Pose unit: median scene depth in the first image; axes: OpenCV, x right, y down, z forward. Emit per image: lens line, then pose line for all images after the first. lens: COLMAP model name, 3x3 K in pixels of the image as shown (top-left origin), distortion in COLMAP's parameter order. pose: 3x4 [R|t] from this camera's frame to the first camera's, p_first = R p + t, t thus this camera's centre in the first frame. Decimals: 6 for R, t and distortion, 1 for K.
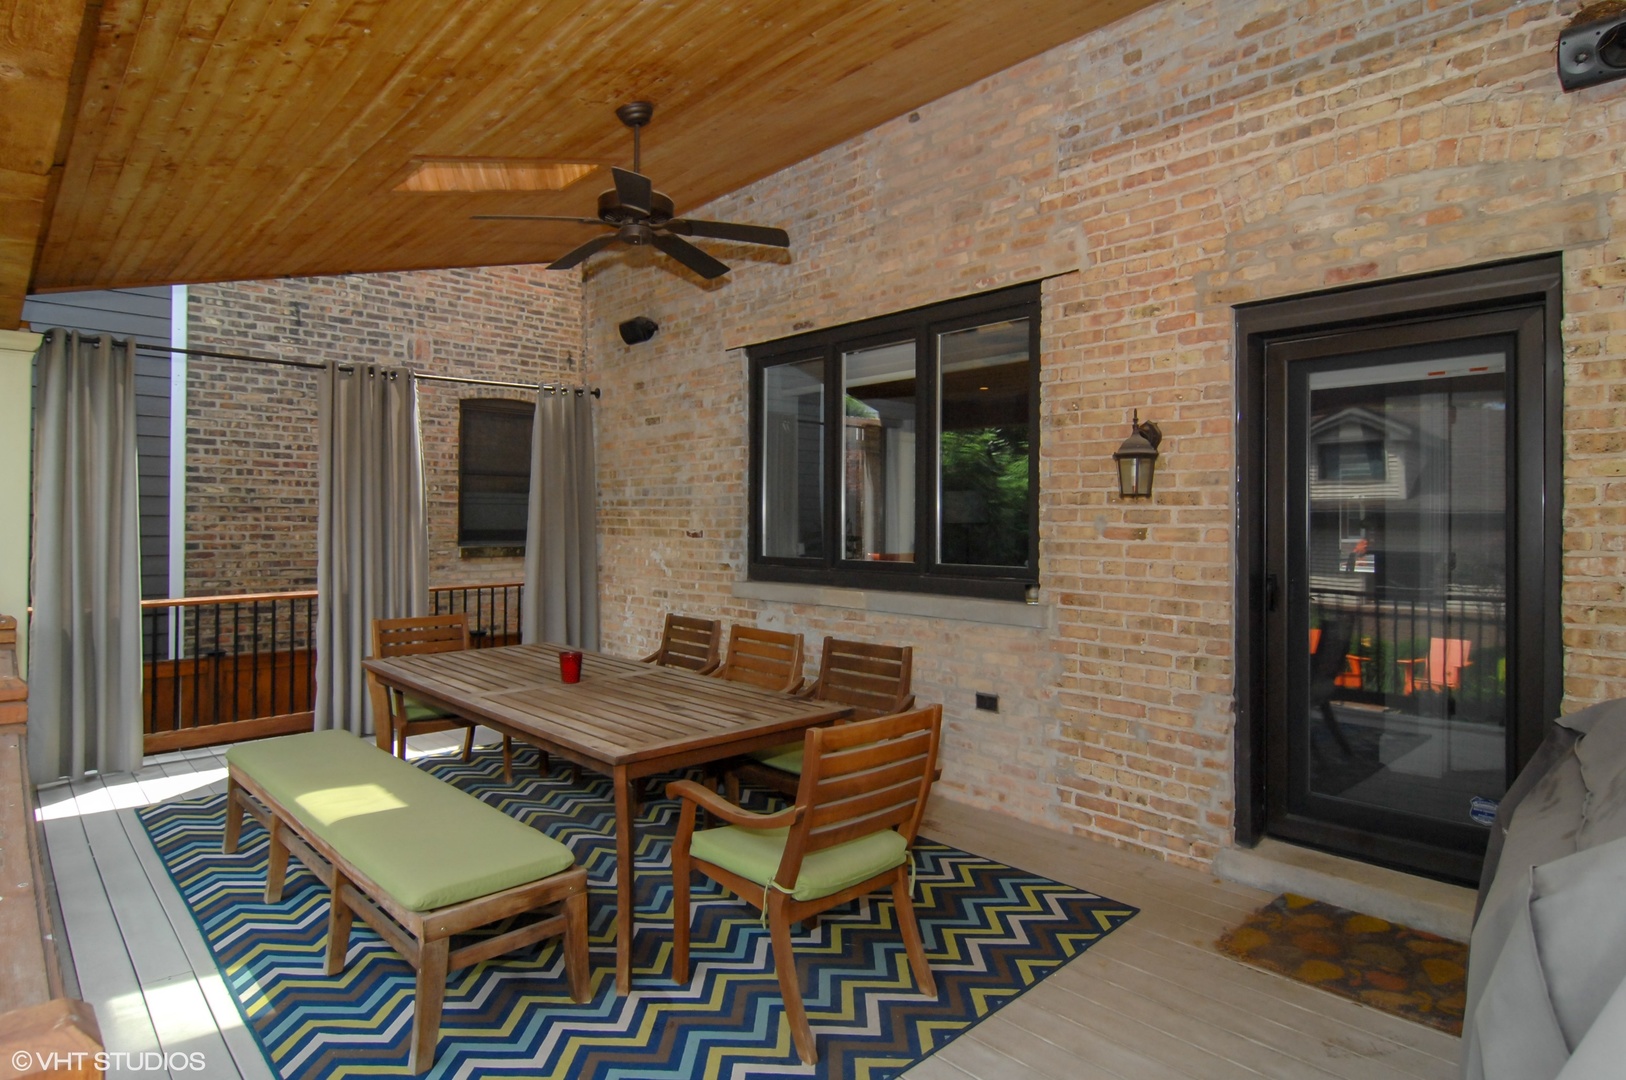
lens RADIAL K [[902.6, 0, 813.0], [0, 902.6, 540.0], [0, 0, 1]] dist [-0.004550, -0.001954]
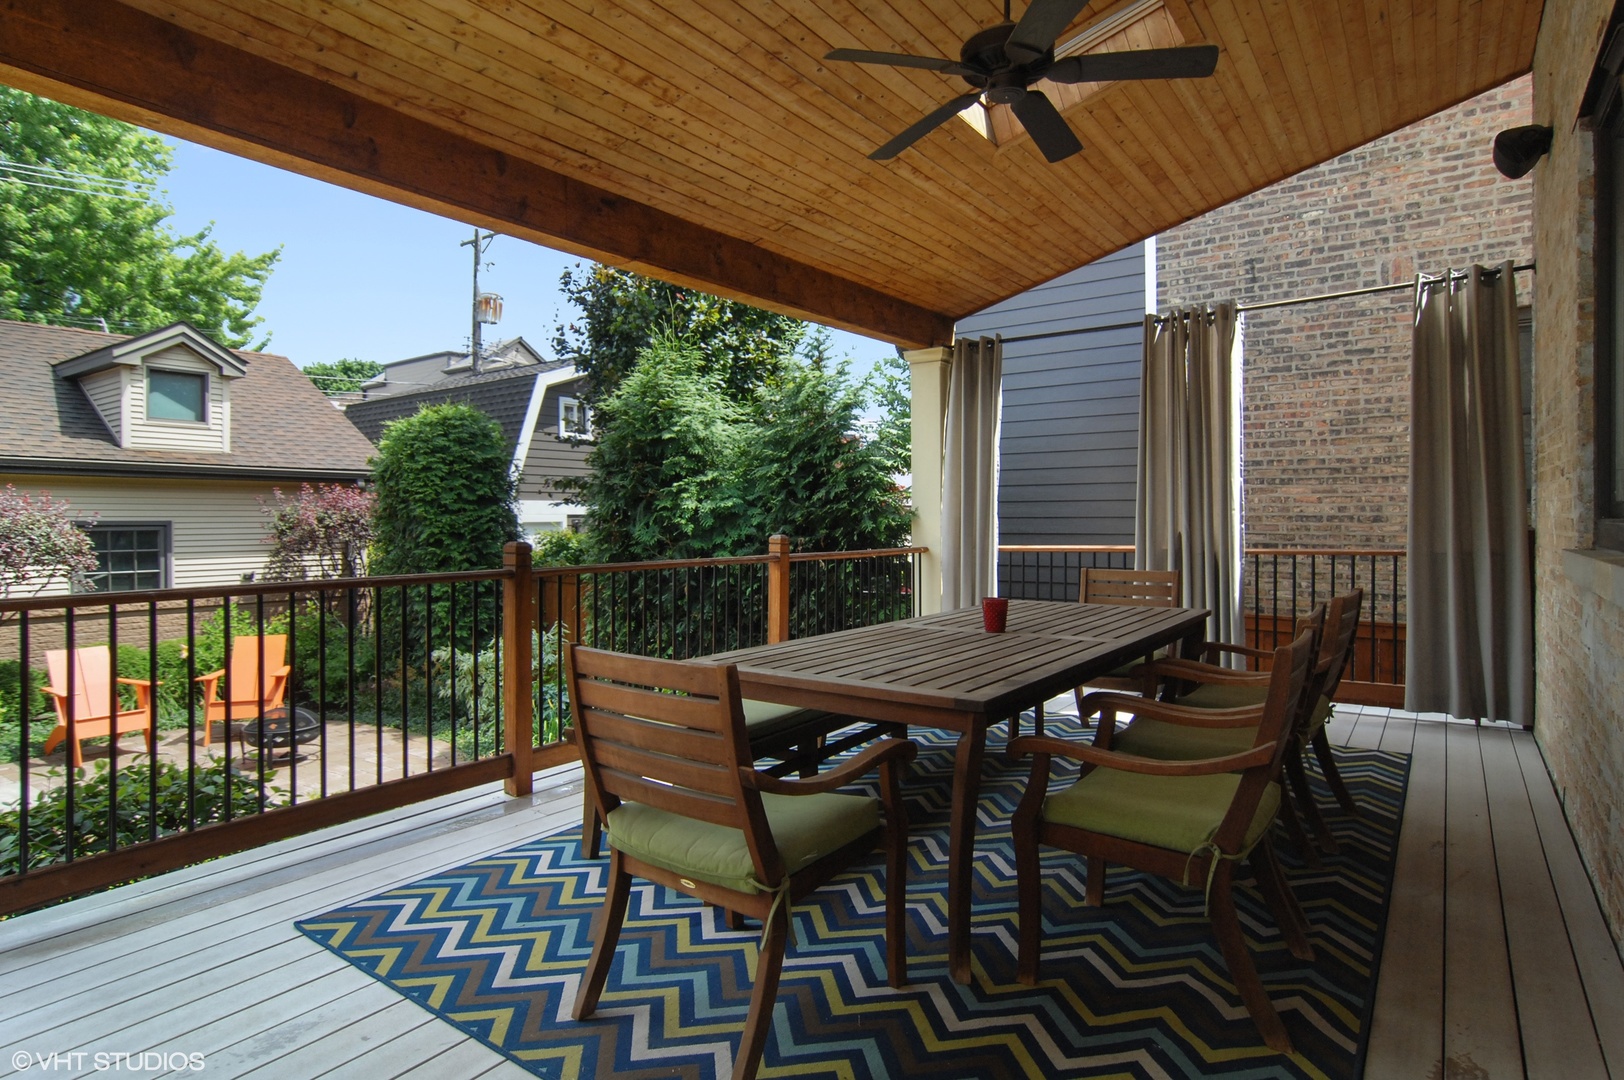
lens RADIAL K [[908.0, 0, 812.0], [0, 908.0, 540.0], [0, 0, 1]] dist [-0.024455, 0.021796]
pose [[0.158297, 0.020947, -0.987169, 0.314078], [-0.012847, 0.999734, 0.019153, 0.026884], [0.987308, 0.009651, 0.158524, 0.367737]]
